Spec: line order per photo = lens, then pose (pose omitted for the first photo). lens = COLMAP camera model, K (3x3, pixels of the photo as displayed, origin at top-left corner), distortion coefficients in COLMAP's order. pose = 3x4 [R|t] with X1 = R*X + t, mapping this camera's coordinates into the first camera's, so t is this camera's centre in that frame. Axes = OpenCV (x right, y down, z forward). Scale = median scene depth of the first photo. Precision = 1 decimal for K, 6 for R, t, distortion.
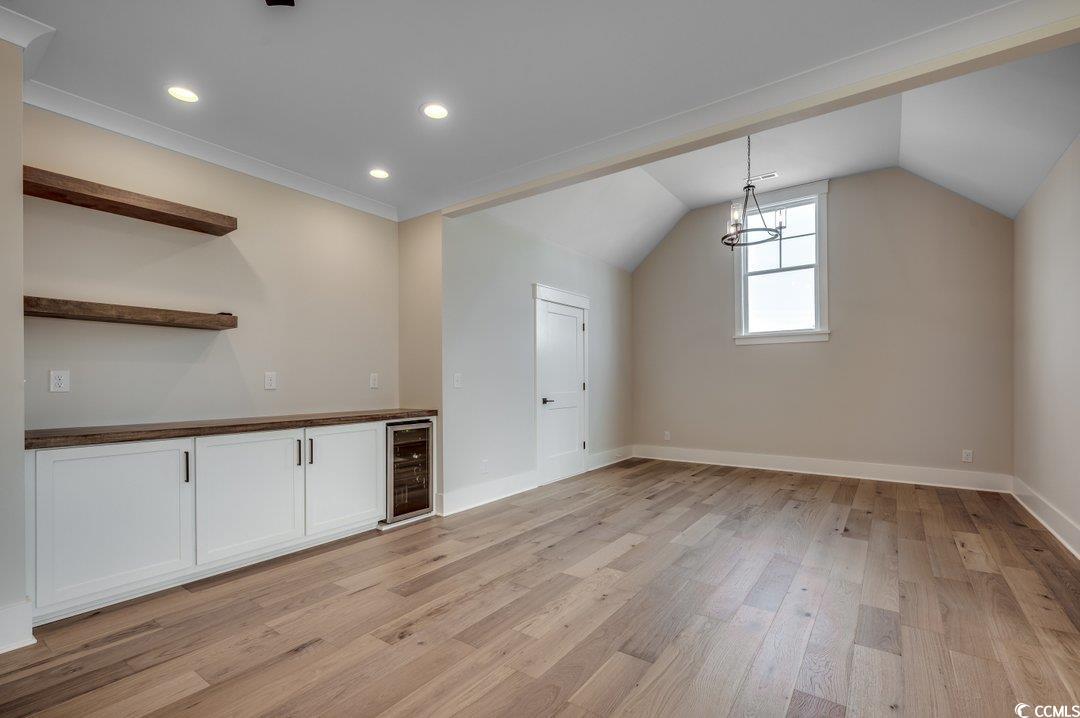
lens RADIAL K [[484.1, 0, 554.6], [0, 484.1, 380.1], [0, 0, 1]] dist [0.001873, 0.000499]
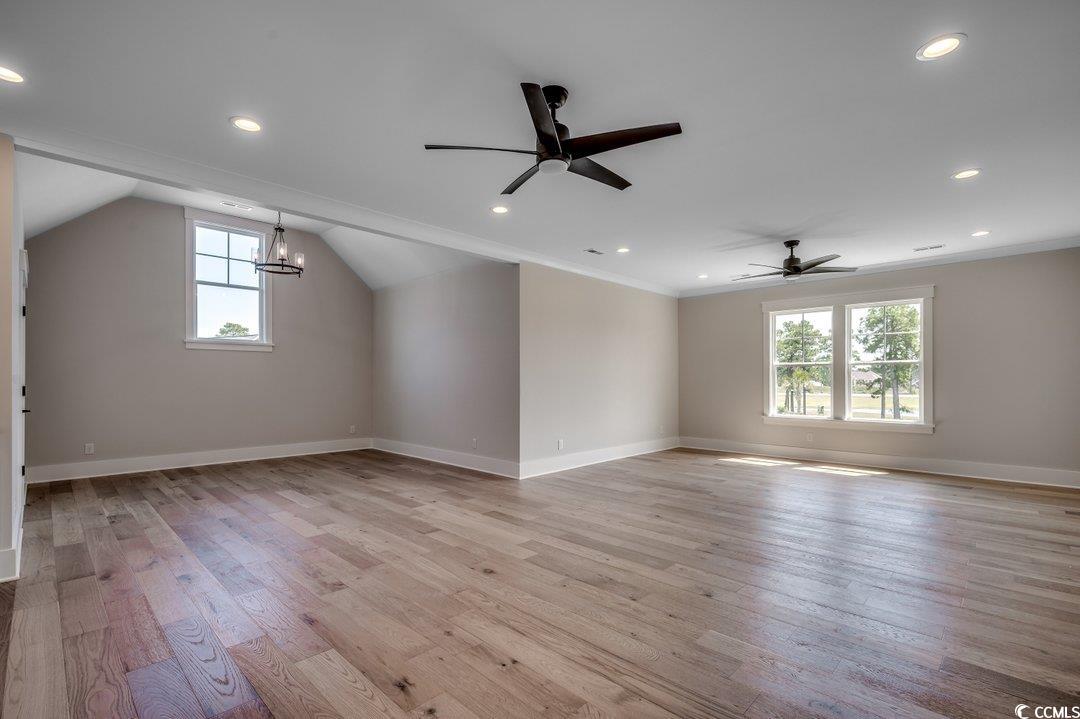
lens RADIAL K [[484.1, 0, 542.7], [0, 484.1, 368.2], [0, 0, 1]] dist [0.001873, 0.000499]
pose [[0.154067, 0.031633, 0.987554, -0.815964], [-0.002339, 0.999496, -0.031650, 0.000174], [-0.988058, 0.002566, 0.154063, 0.148930]]
